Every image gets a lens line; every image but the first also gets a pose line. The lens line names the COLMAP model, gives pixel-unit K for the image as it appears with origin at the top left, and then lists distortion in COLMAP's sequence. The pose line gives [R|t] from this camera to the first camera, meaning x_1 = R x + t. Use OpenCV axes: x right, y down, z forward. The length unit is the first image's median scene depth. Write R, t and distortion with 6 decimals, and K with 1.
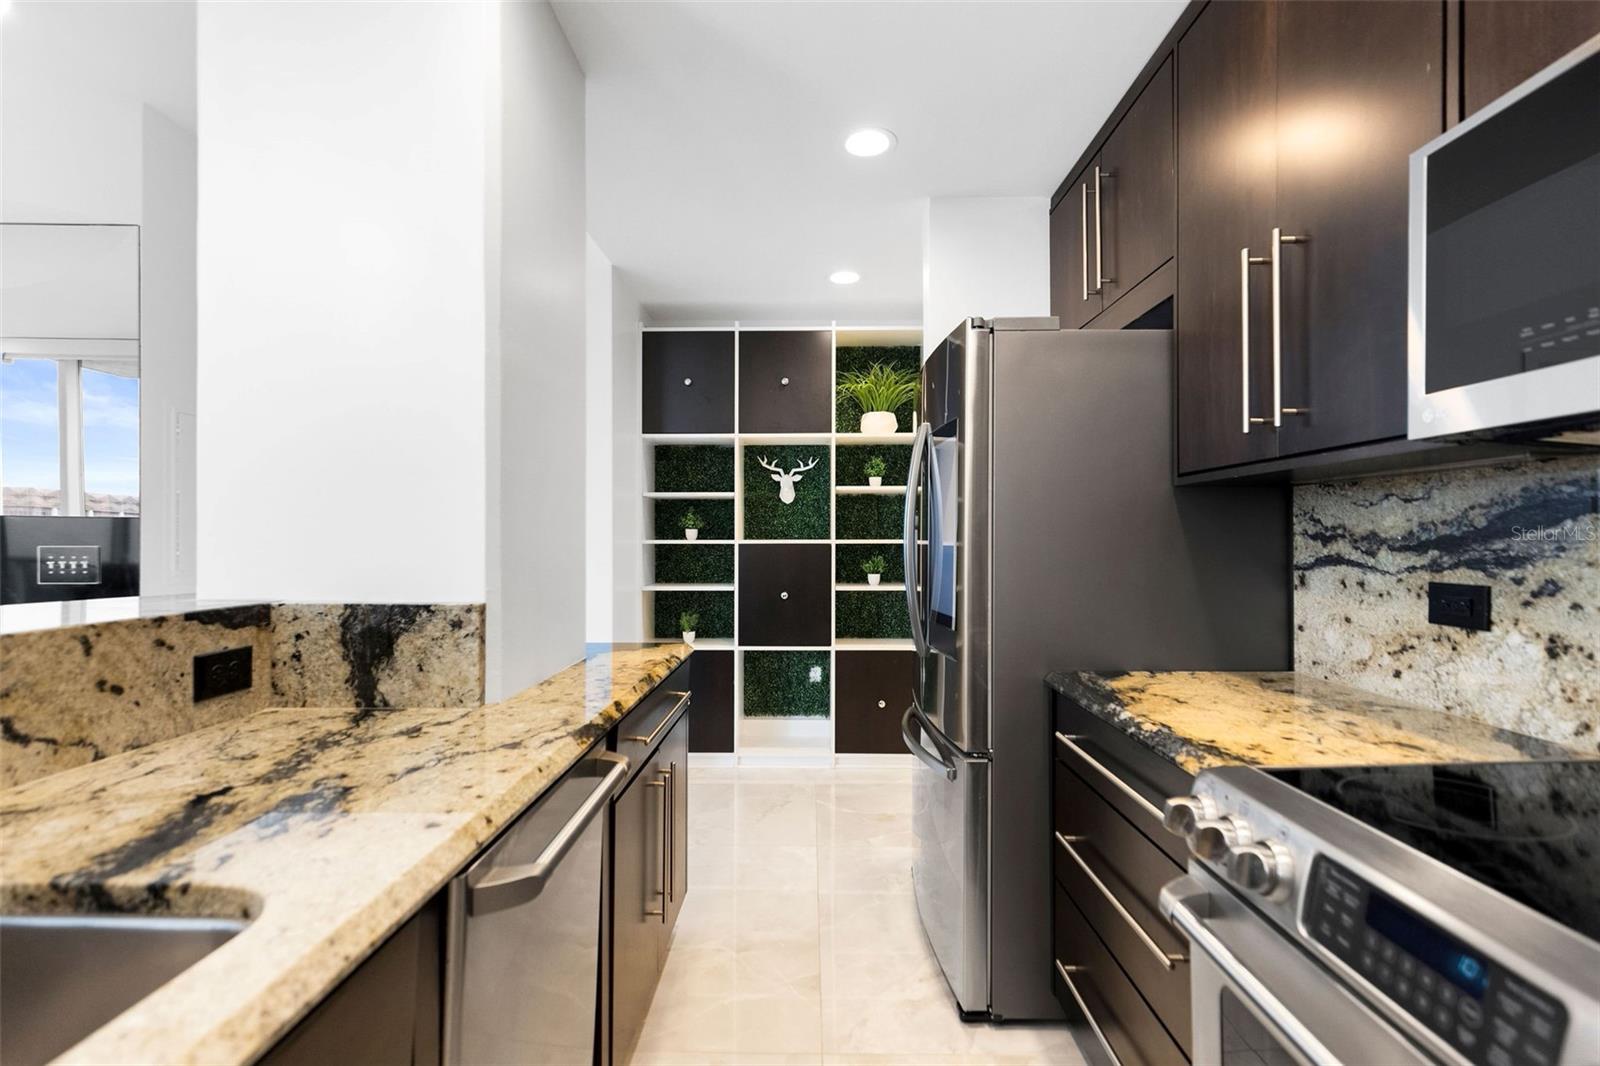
lens RADIAL K [[740.7, 0, 811.1], [0, 740.7, 535.2], [0, 0, 1]] dist [0.004962, 0.000694]
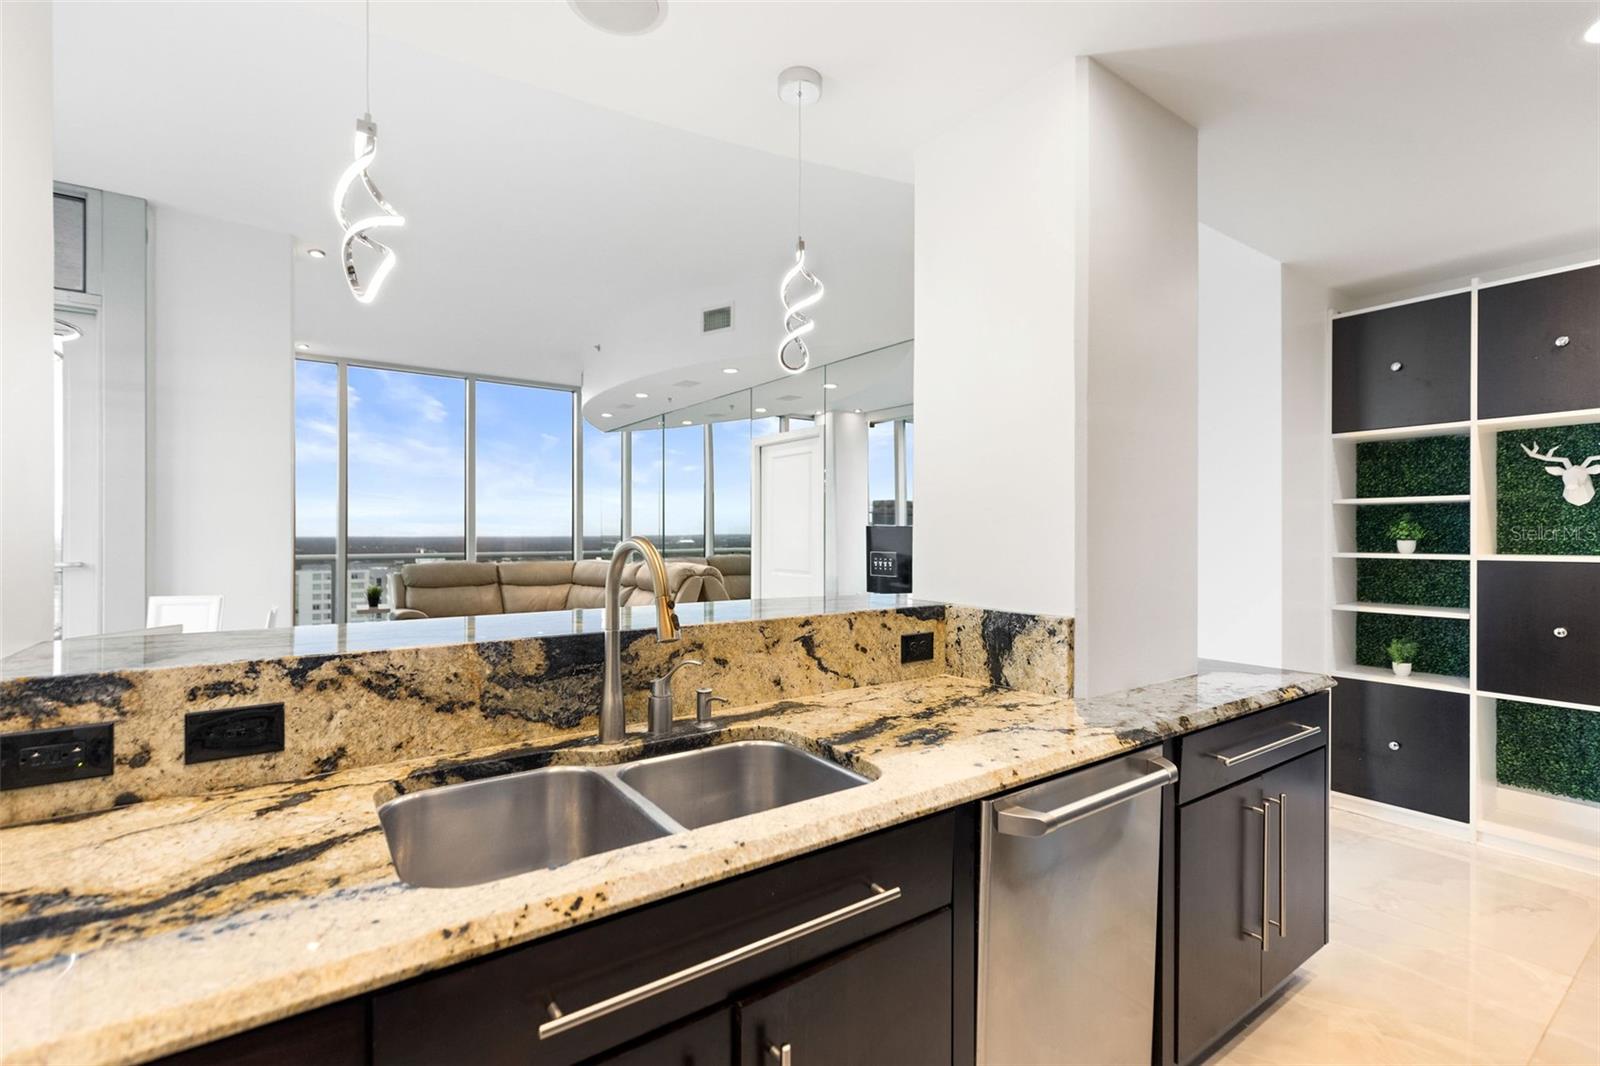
lens RADIAL K [[733.0, 0, 801.5], [0, 733.0, 527.7], [0, 0, 1]] dist [0.004612, 0.001058]
pose [[0.595206, -0.005870, -0.803552, 0.307952], [0.002141, 0.999981, -0.005719, -0.059556], [0.803570, 0.001684, 0.595208, -0.129414]]
